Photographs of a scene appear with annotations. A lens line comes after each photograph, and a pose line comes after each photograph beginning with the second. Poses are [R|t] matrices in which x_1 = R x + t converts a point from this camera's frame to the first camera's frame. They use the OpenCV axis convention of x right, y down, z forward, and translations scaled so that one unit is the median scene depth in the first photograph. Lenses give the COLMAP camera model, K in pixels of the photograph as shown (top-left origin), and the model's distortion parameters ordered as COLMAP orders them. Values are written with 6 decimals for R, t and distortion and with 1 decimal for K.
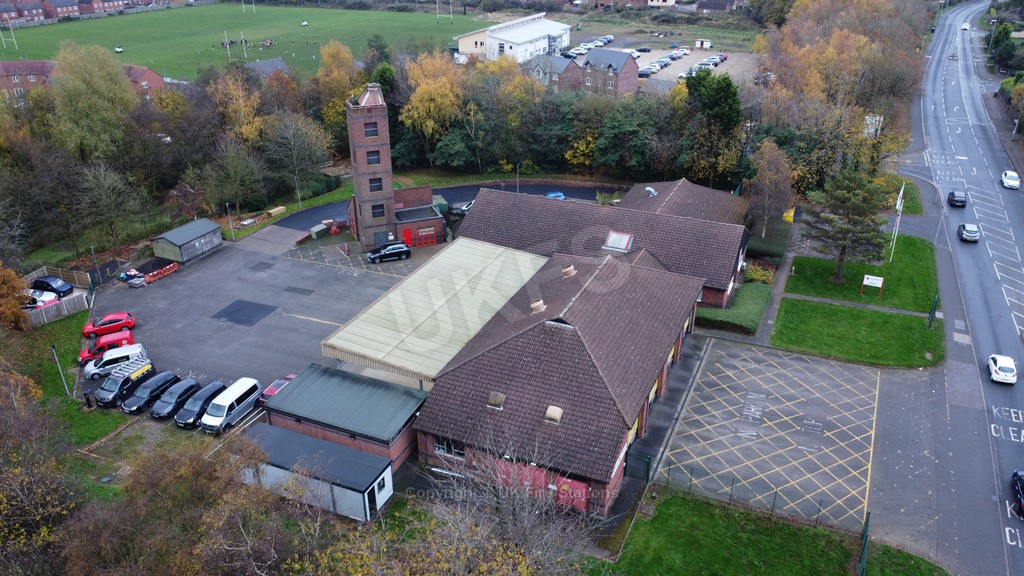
lens RADIAL K [[770.9, 0, 516.5], [0, 770.9, 288.5], [0, 0, 1]] dist [0.006387, -0.010086]
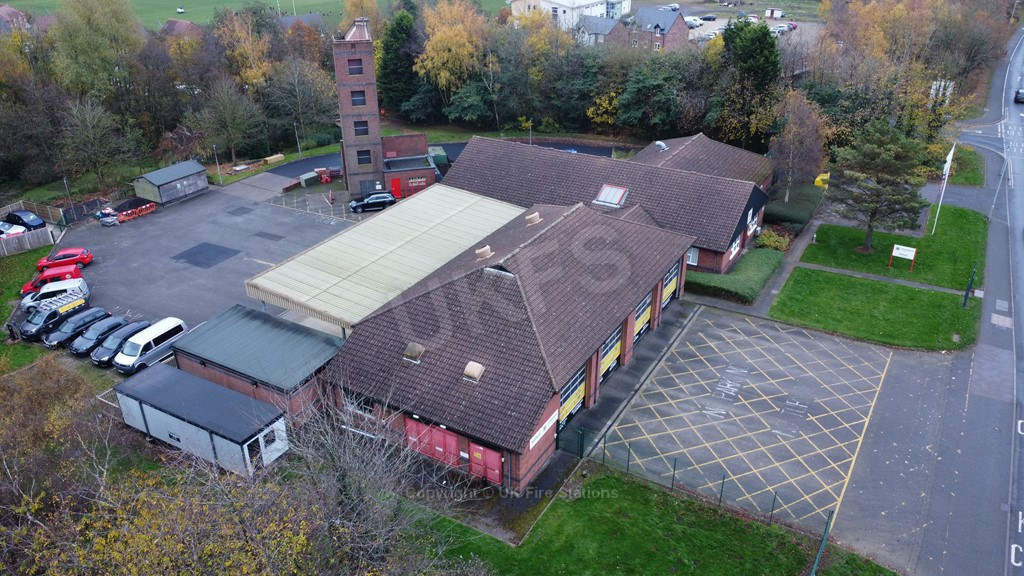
lens RADIAL K [[770.9, 0, 516.5], [0, 770.9, 288.5], [0, 0, 1]] dist [0.006387, -0.010086]
pose [[0.994022, 0.050557, -0.096766, 0.108569], [-0.048702, 0.998583, 0.021432, 0.030941], [0.097713, -0.016591, 0.995076, 0.092458]]
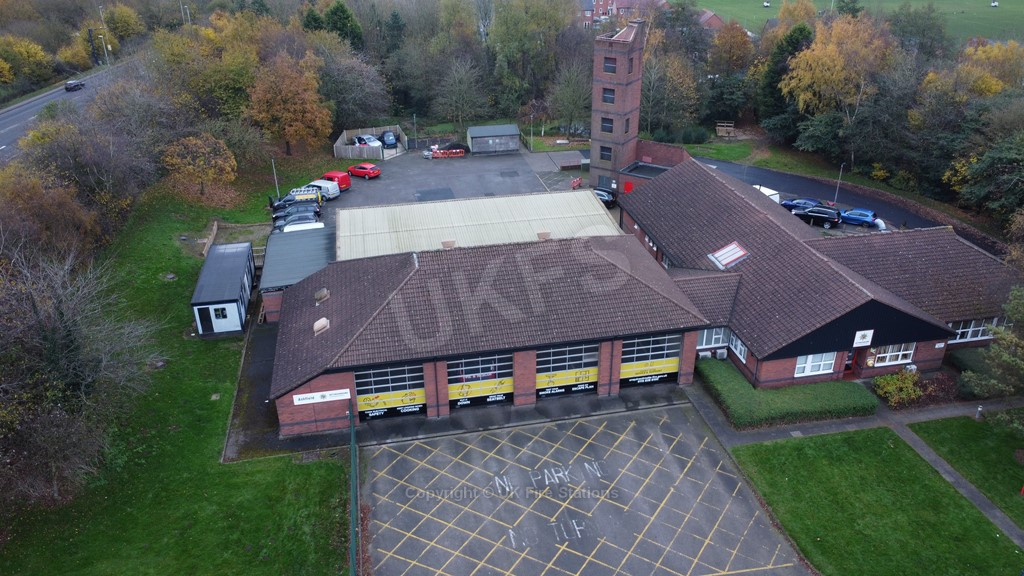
lens RADIAL K [[770.9, 0, 516.5], [0, 770.9, 288.5], [0, 0, 1]] dist [0.006387, -0.010086]
pose [[0.579737, 0.376900, -0.722393, 0.540739], [-0.359633, 0.913915, 0.188210, -0.093303], [0.731142, 0.150684, 0.665376, 0.328817]]
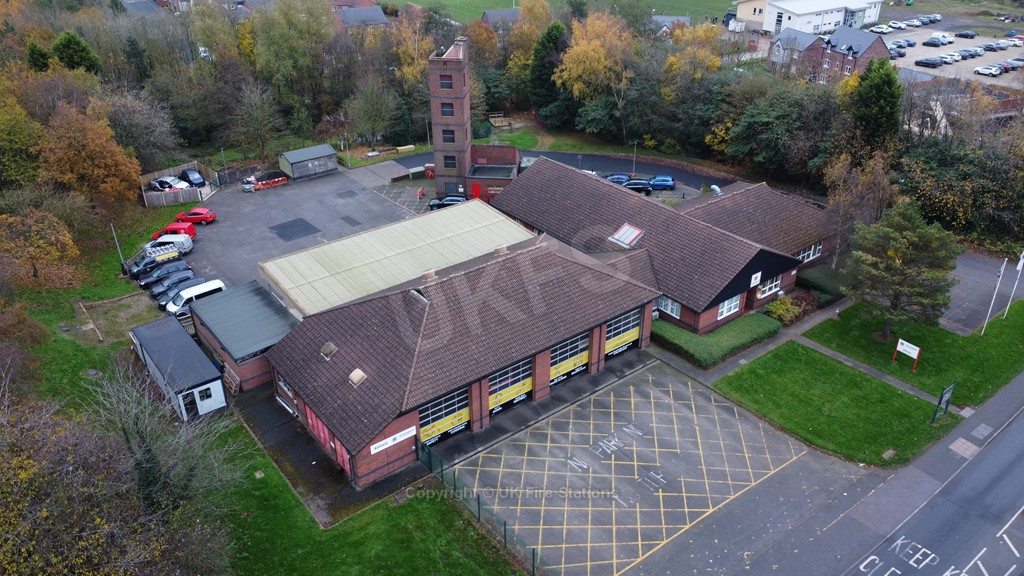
lens RADIAL K [[770.9, 0, 516.5], [0, 770.9, 288.5], [0, 0, 1]] dist [0.006387, -0.010086]
pose [[0.882496, 0.230525, -0.409950, 0.385183], [-0.209756, 0.973065, 0.095637, -0.056370], [0.420955, 0.001590, 0.907080, 0.106476]]
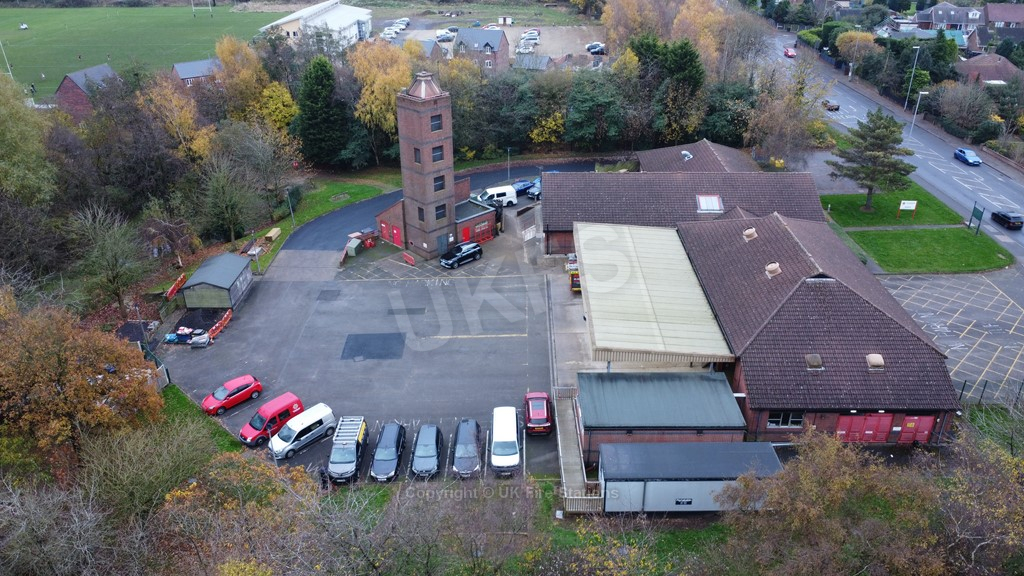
lens RADIAL K [[770.9, 0, 516.5], [0, 770.9, 288.5], [0, 0, 1]] dist [0.006387, -0.010086]
pose [[0.918091, -0.182514, 0.351850, -0.461738], [0.176349, 0.983068, 0.049790, -0.043783], [-0.354980, 0.016337, 0.934731, 0.123423]]
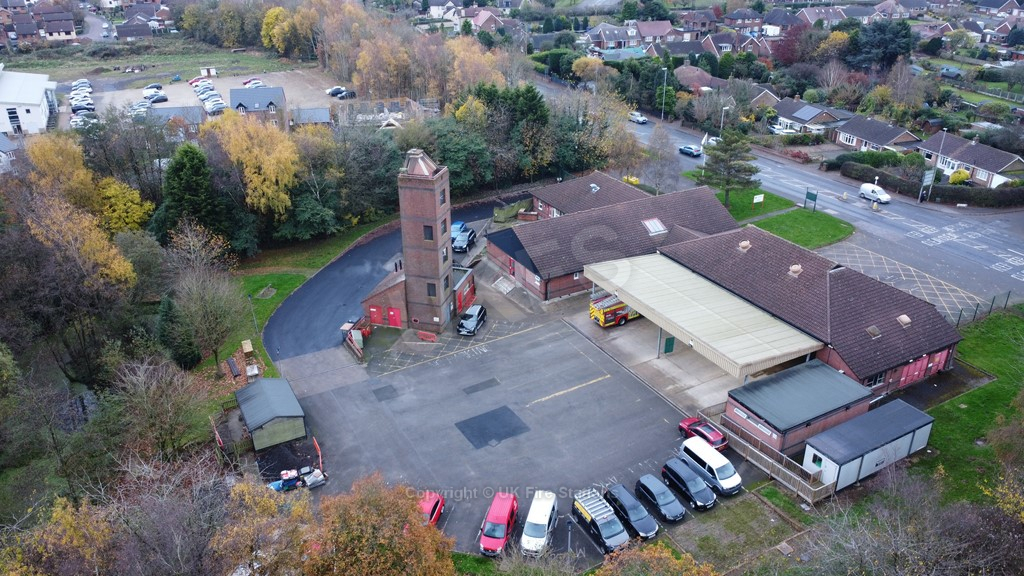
lens RADIAL K [[770.9, 0, 516.5], [0, 770.9, 288.5], [0, 0, 1]] dist [0.006387, -0.010086]
pose [[0.602629, -0.350835, 0.716766, -0.836311], [0.356091, 0.922020, 0.151913, -0.216910], [-0.714169, 0.163686, 0.680566, 0.338283]]
